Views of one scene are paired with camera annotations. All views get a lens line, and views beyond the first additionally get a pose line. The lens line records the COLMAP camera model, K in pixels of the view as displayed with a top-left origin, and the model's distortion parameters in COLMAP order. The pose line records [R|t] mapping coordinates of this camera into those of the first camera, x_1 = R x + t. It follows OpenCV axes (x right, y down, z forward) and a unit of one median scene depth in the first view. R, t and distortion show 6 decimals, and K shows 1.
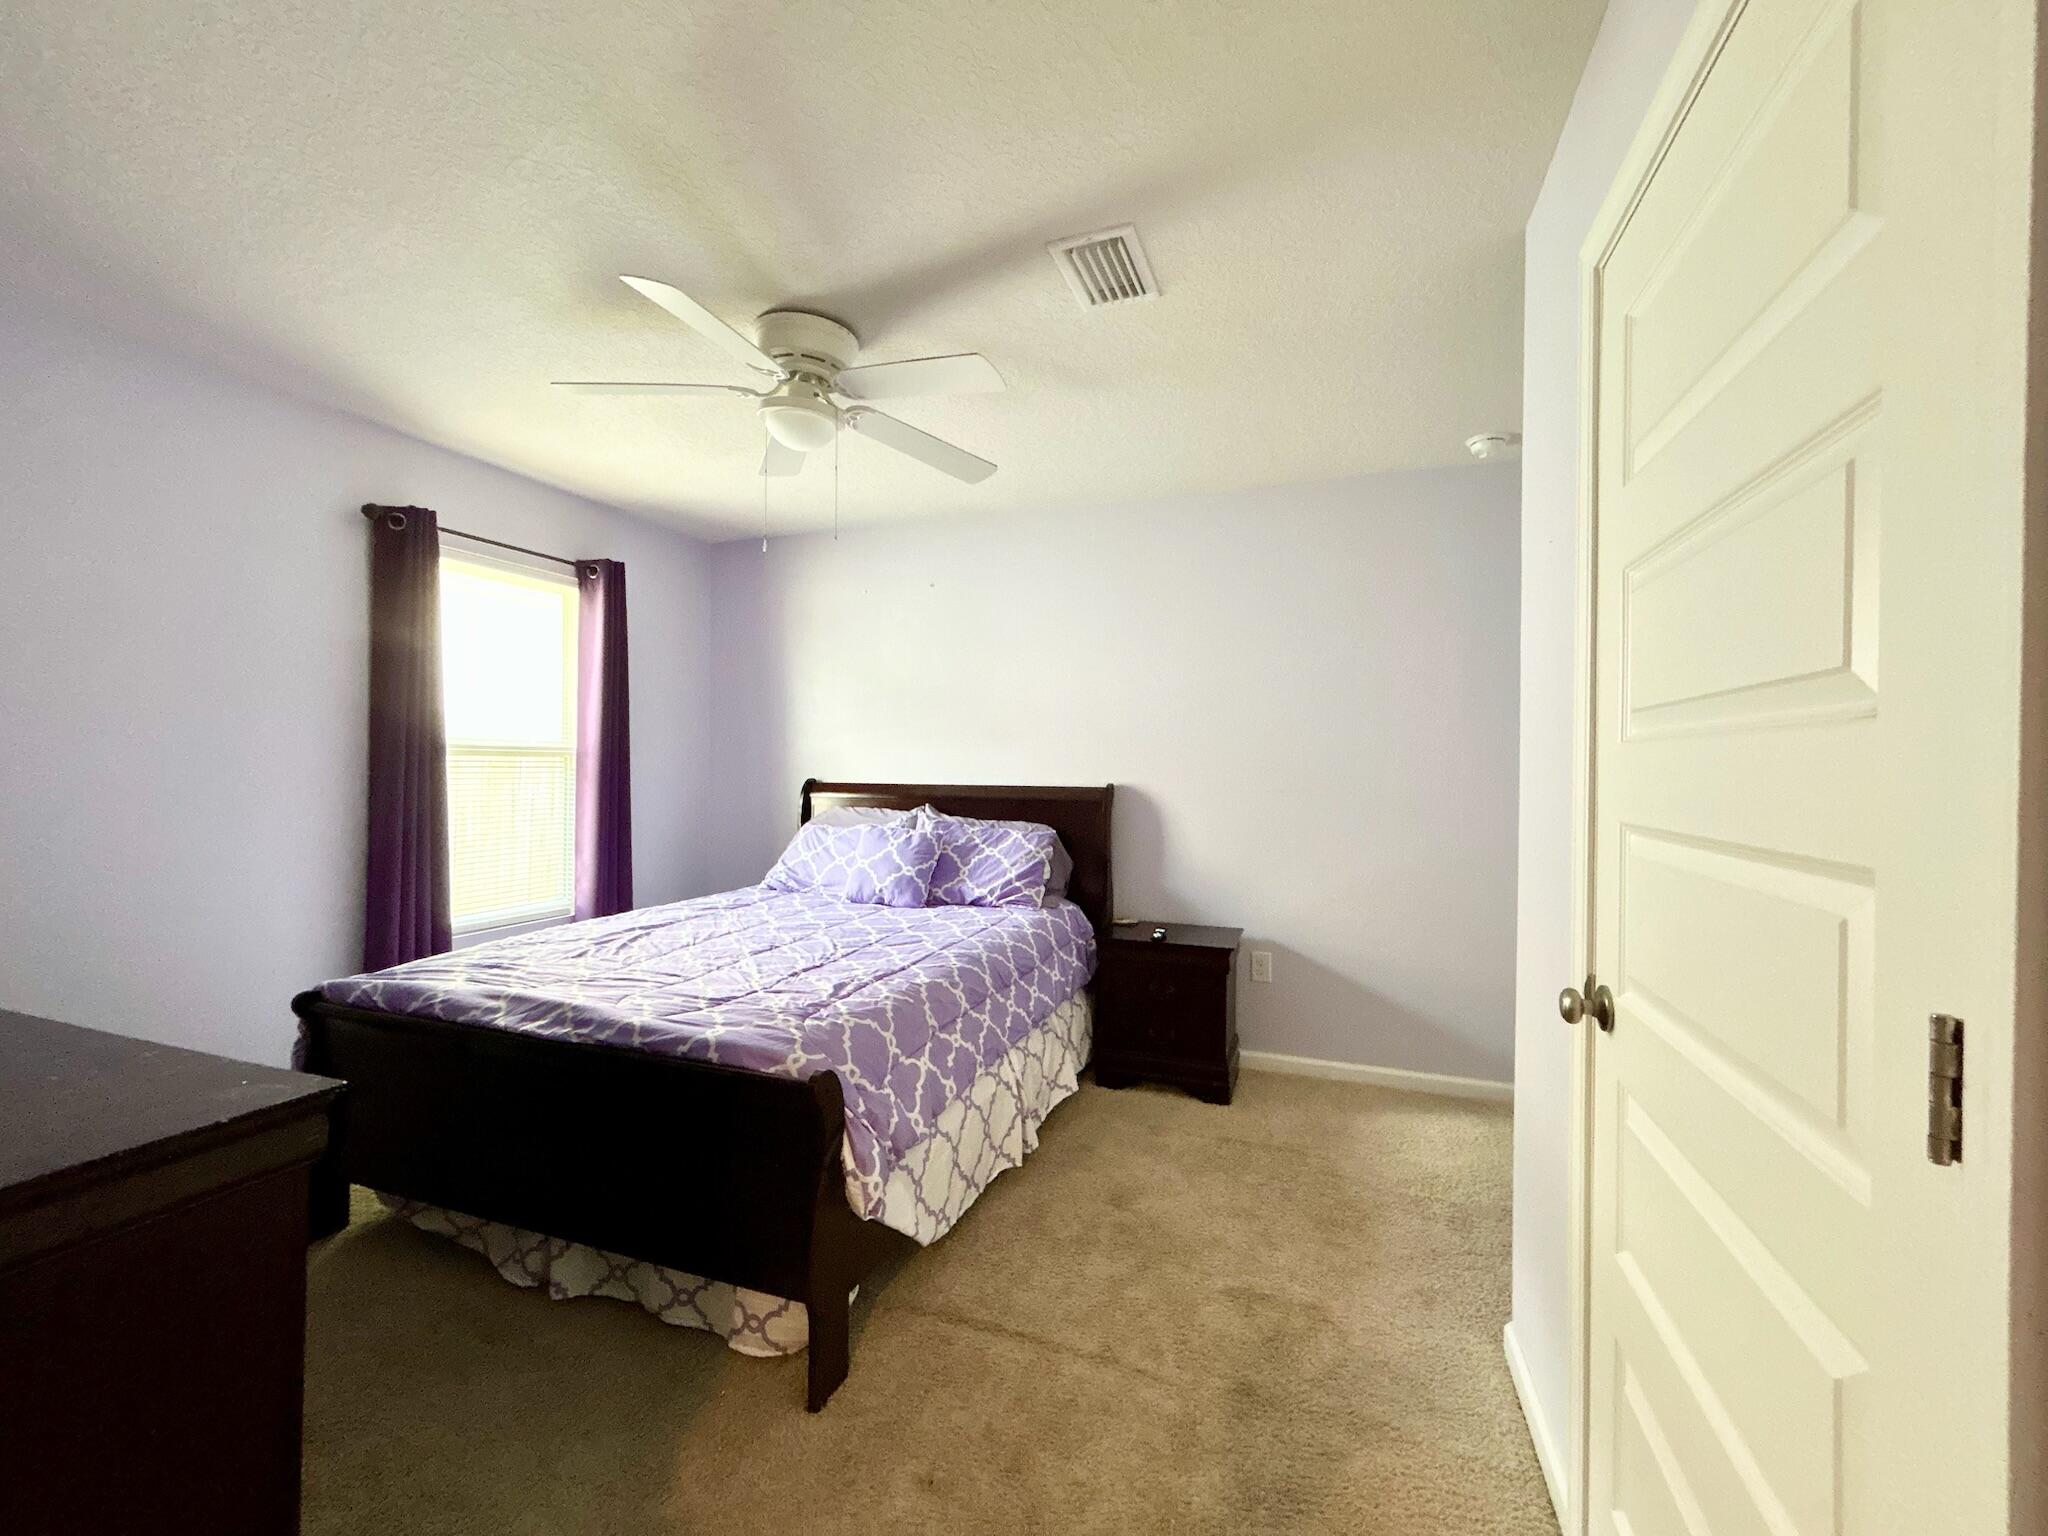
lens RADIAL K [[809.7, 0, 1018.2], [0, 809.7, 780.1], [0, 0, 1]] dist [0.003243, 0.000331]
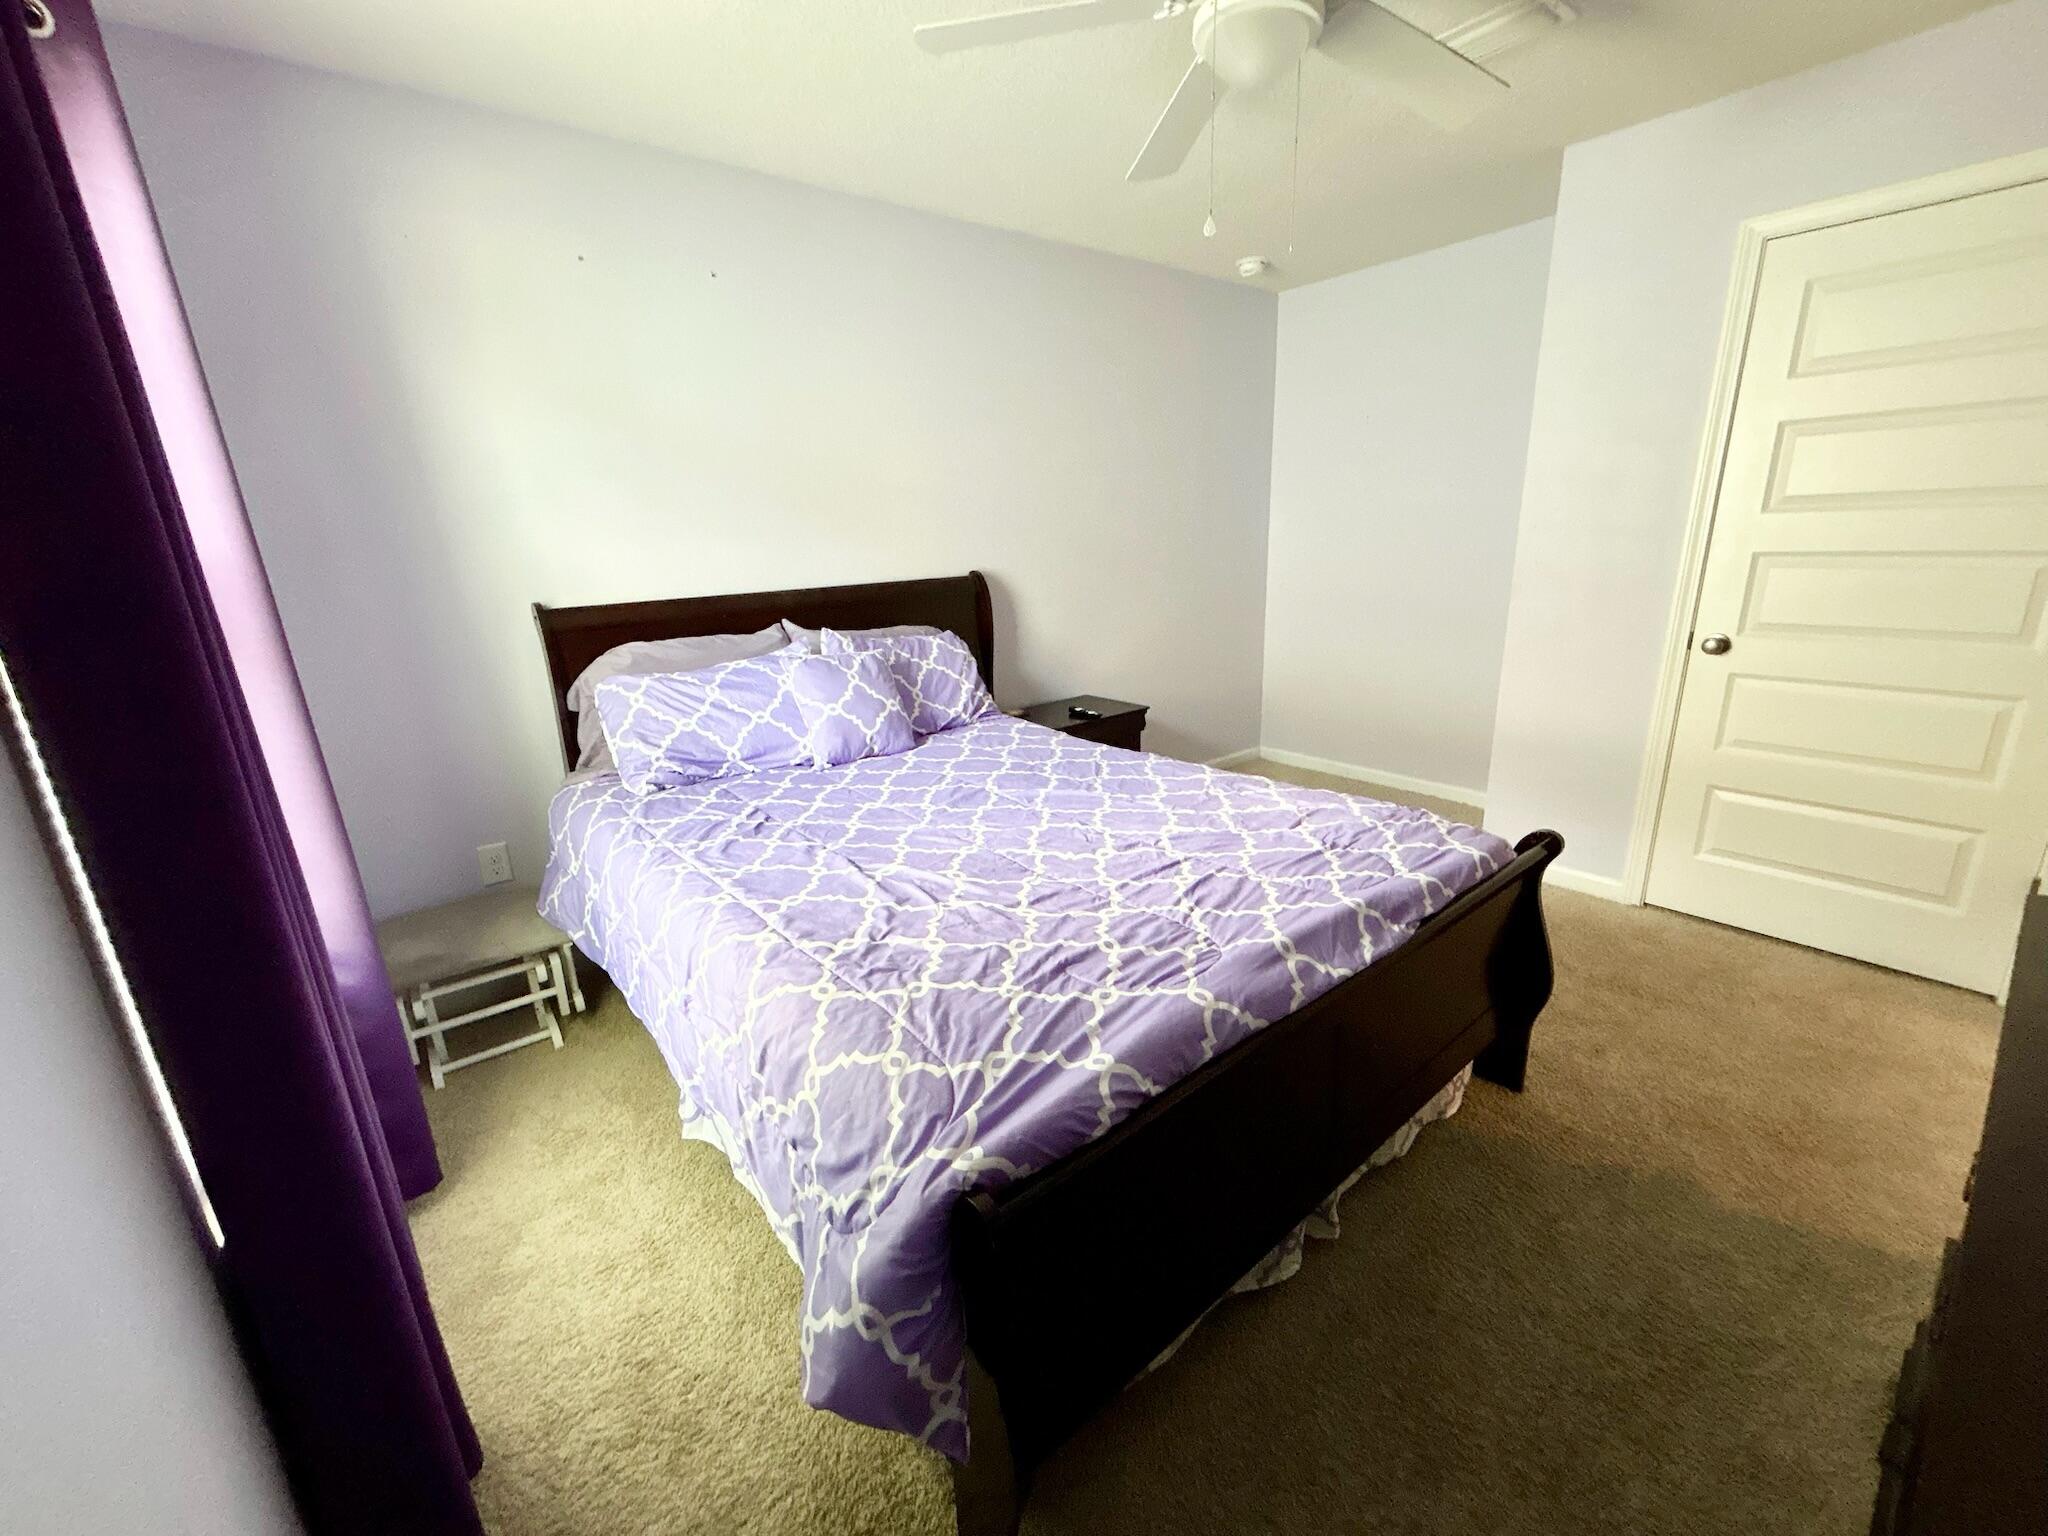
lens RADIAL K [[809.7, 0, 1029.9], [0, 809.7, 779.8], [0, 0, 1]] dist [0.003243, 0.000331]
pose [[0.512149, -0.274544, 0.813836, -0.912813], [0.056201, 0.956218, 0.287209, -0.040468], [-0.857056, -0.101355, 0.505155, 0.648025]]
